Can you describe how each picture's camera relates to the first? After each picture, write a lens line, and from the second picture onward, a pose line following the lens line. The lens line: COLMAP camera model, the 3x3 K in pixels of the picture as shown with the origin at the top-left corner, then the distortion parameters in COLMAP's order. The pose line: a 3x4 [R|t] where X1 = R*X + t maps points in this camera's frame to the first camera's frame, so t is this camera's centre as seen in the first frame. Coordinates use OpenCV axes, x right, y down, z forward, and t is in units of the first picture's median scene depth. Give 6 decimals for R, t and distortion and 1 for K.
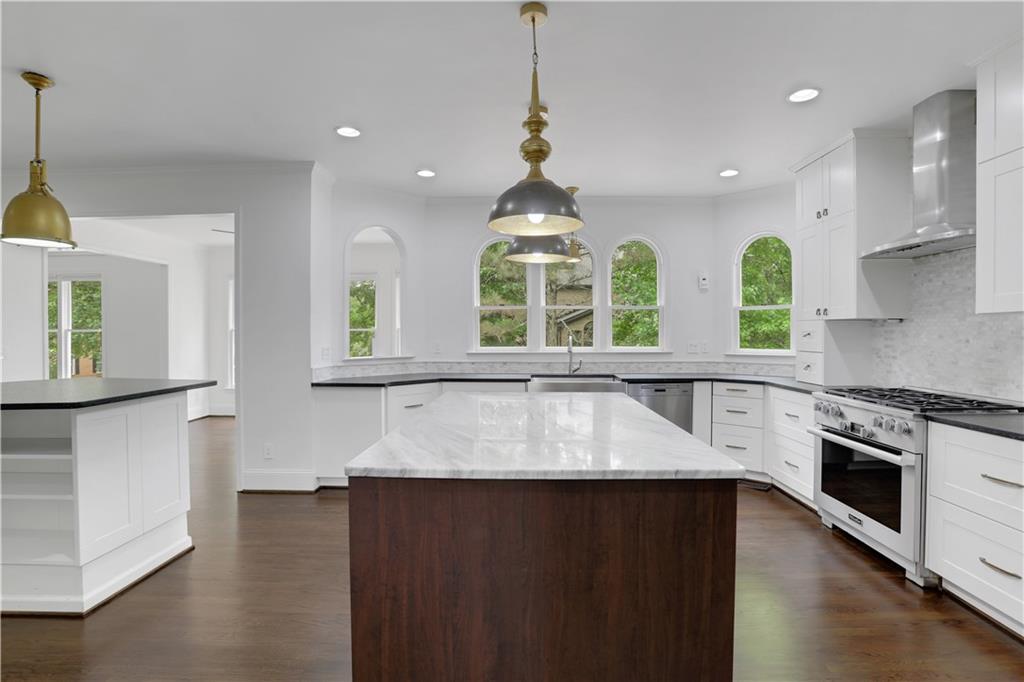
lens RADIAL K [[520.5, 0, 517.2], [0, 520.5, 334.0], [0, 0, 1]] dist [0.001566, 0.000294]
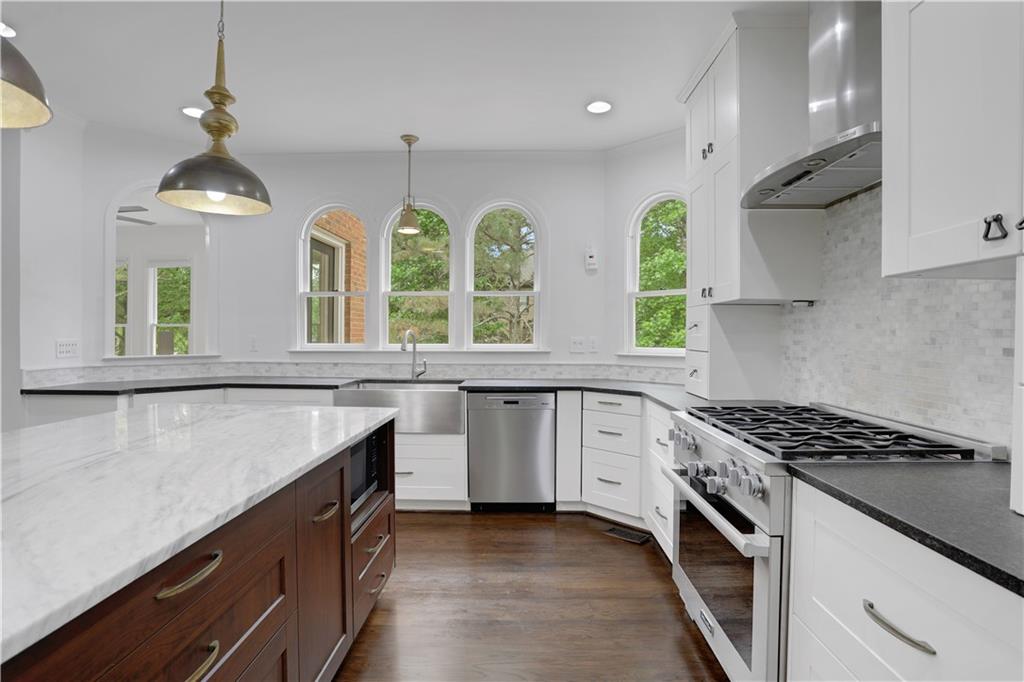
lens RADIAL K [[516.8, 0, 510.8], [0, 516.8, 334.3], [0, 0, 1]] dist [-0.023649, 0.000927]
pose [[0.999676, 0.004075, -0.025142, 0.353254], [-0.004133, 0.999989, -0.002246, 0.015669], [0.025133, 0.002349, 0.999681, 0.321087]]
